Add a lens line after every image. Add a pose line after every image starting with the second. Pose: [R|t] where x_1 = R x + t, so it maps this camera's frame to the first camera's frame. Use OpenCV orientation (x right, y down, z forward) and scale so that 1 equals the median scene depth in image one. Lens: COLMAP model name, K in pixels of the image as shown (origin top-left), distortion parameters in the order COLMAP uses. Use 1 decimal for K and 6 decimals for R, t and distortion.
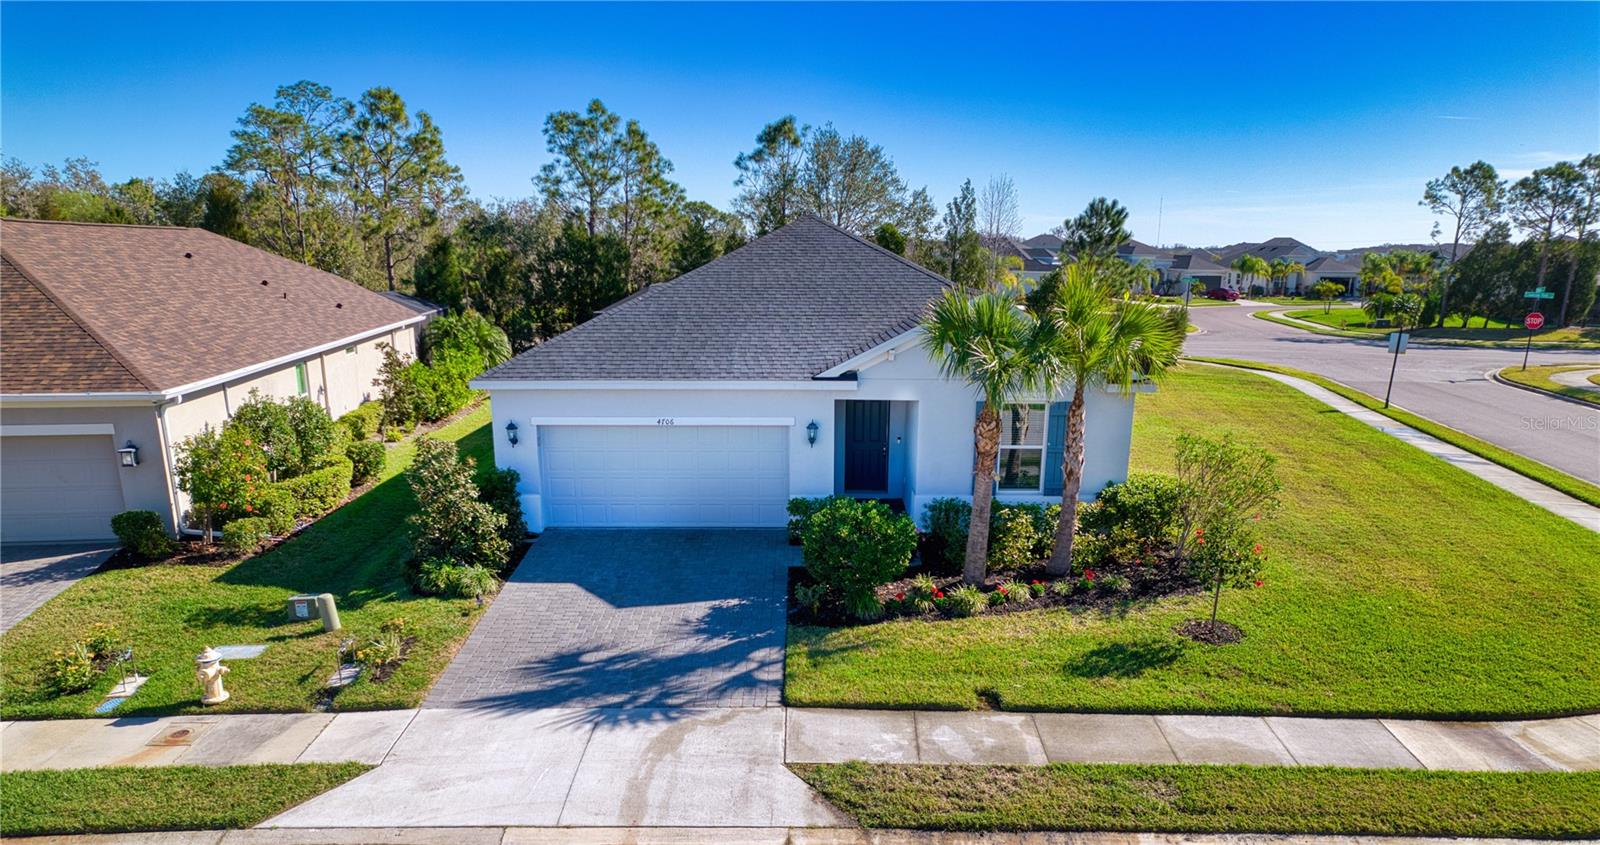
lens RADIAL K [[1046.6, 0, 796.4], [0, 1046.6, 506.4], [0, 0, 1]] dist [-0.032211, 0.002053]
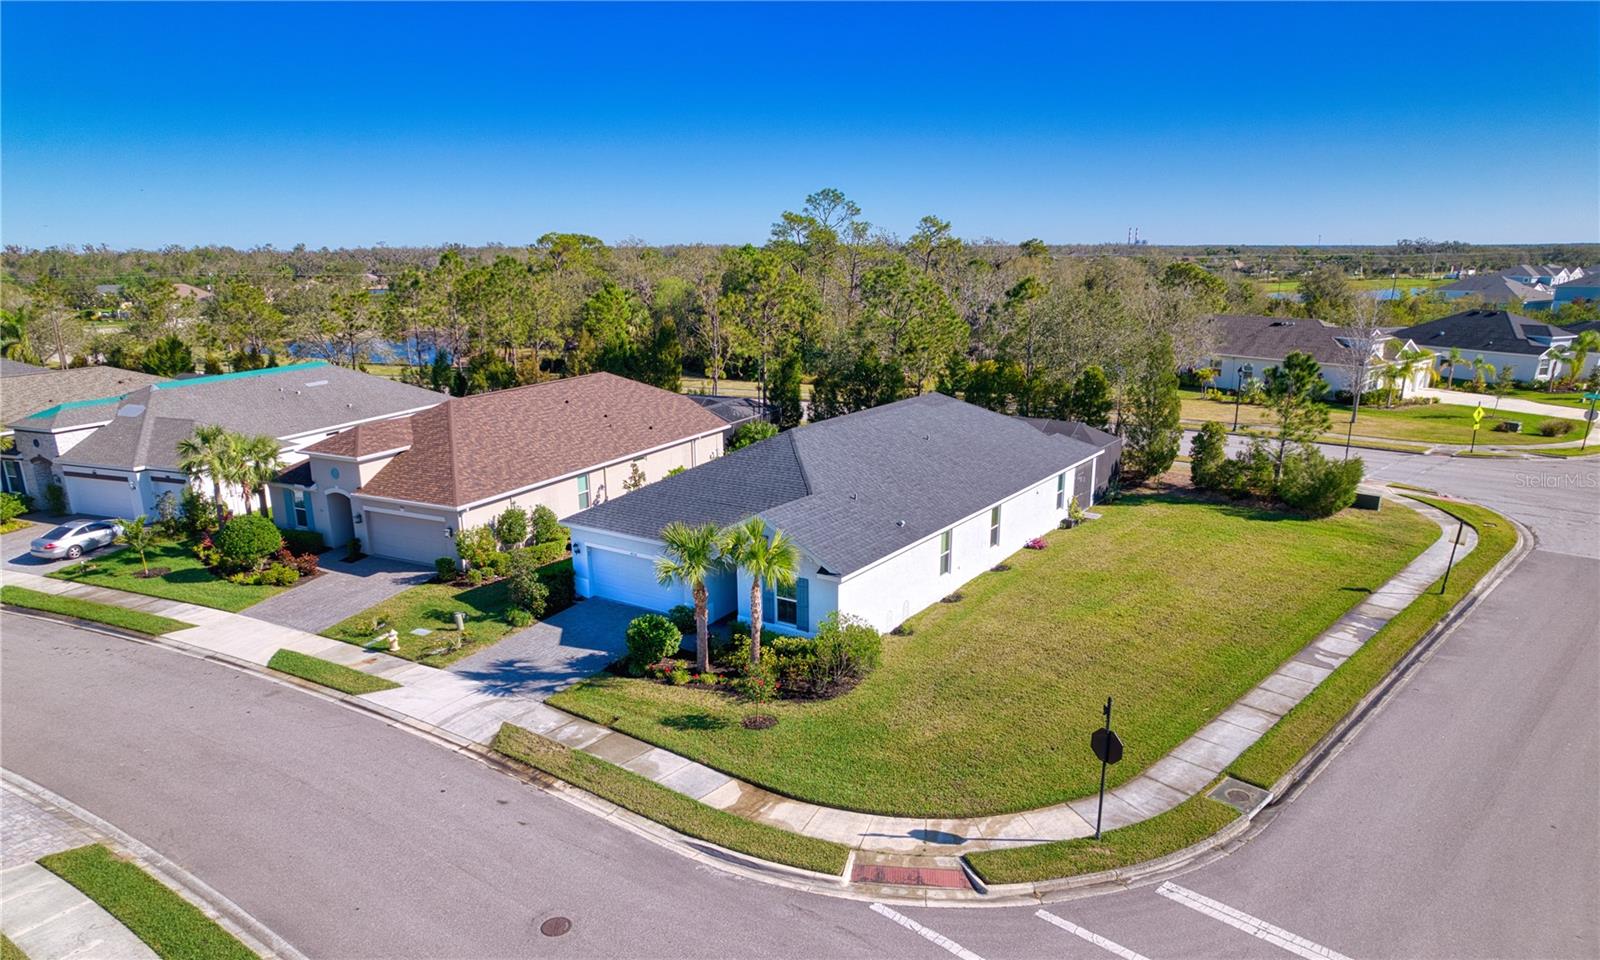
lens RADIAL K [[1030.6, 0, 800.0], [0, 1030.6, 480.0], [0, 0, 1]] dist [-0.032132, 0.002870]
pose [[0.831426, 0.116604, -0.543262, 1.271612], [-0.127764, 0.991653, 0.017310, -0.319359], [0.540746, 0.055017, 0.839385, -0.495646]]
